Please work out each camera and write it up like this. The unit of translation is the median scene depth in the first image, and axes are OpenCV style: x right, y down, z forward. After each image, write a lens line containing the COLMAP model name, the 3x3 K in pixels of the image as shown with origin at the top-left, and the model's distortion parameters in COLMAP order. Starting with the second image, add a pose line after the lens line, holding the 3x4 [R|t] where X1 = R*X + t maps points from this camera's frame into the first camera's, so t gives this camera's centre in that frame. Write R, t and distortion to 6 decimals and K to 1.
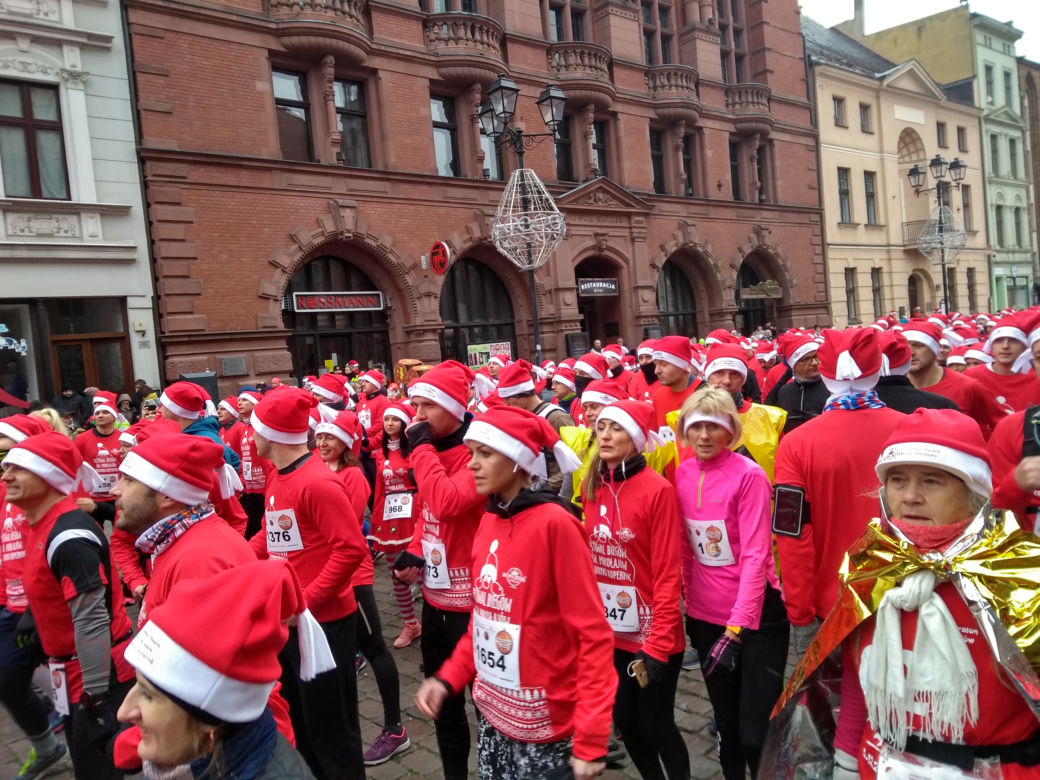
lens RADIAL K [[796.5, 0, 520.0], [0, 796.5, 390.0], [0, 0, 1]] dist [0.088054, -0.096033]
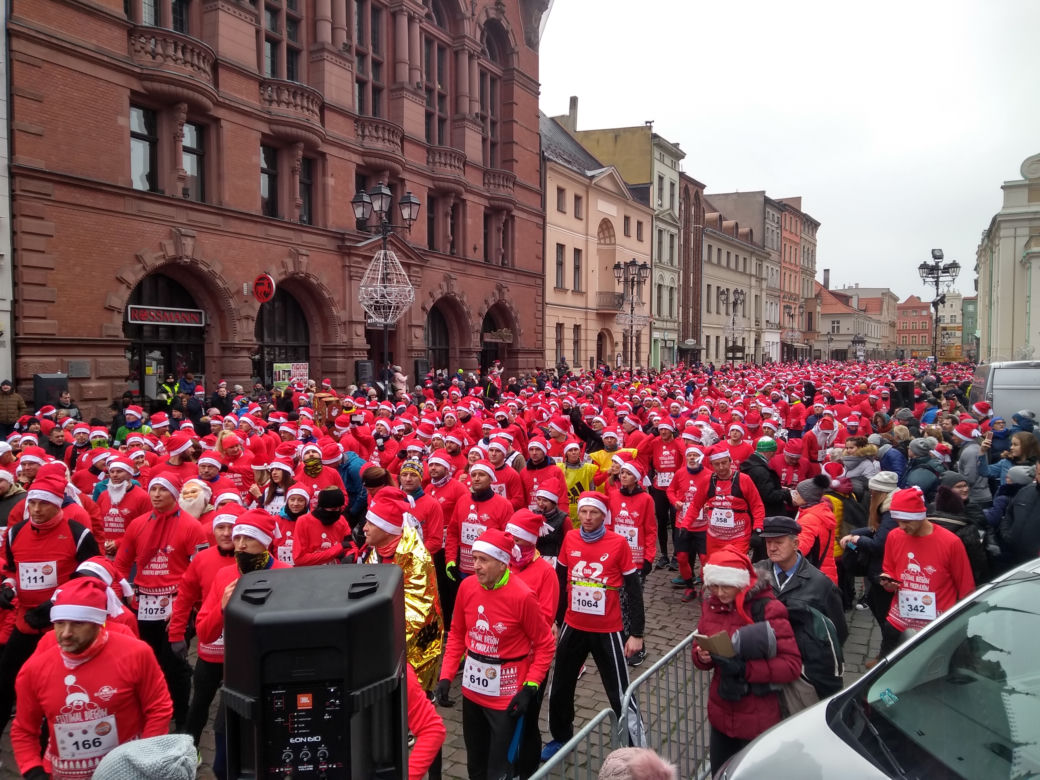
lens RADIAL K [[796.5, 0, 520.0], [0, 796.5, 390.0], [0, 0, 1]] dist [0.088054, -0.096033]
pose [[0.923674, 0.079652, 0.374808, -0.137572], [-0.074443, 0.996821, -0.028384, -0.009401], [-0.375877, -0.001684, 0.926668, -0.168375]]
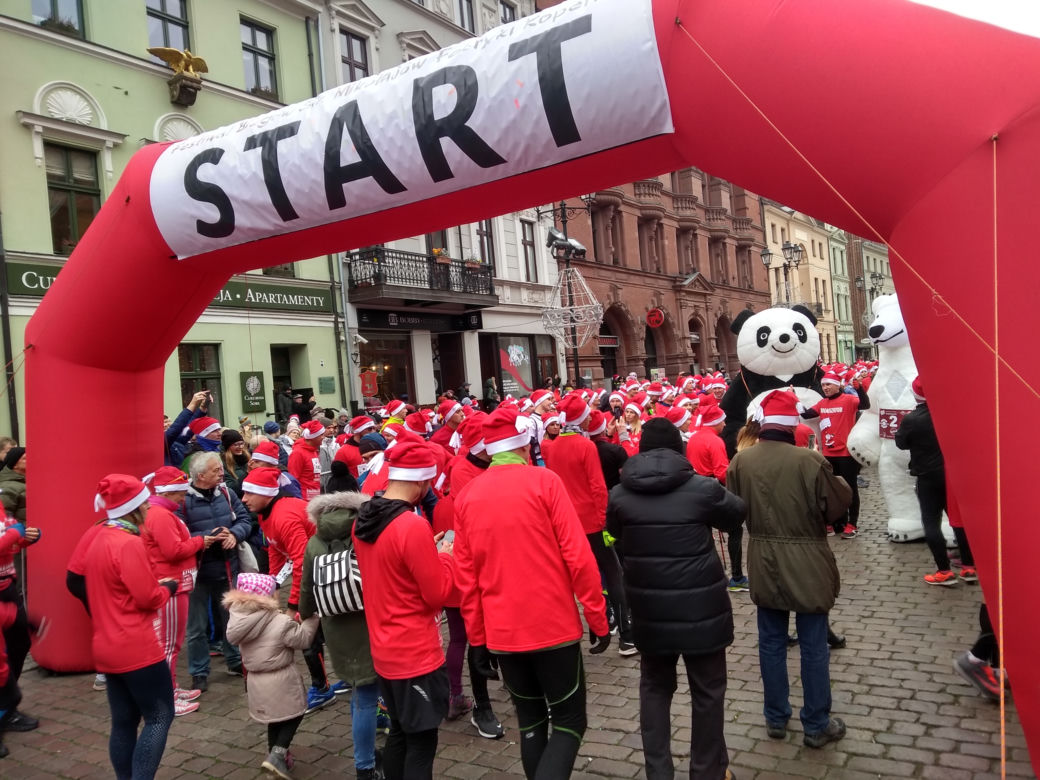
lens RADIAL K [[797.1, 0, 522.6], [0, 797.1, 390.8], [0, 0, 1]] dist [0.090788, -0.097186]
pose [[0.960428, 0.010457, 0.278331, -0.648300], [0.008705, 0.997680, -0.067522, 0.082560], [-0.278392, 0.067273, 0.958109, -0.442499]]
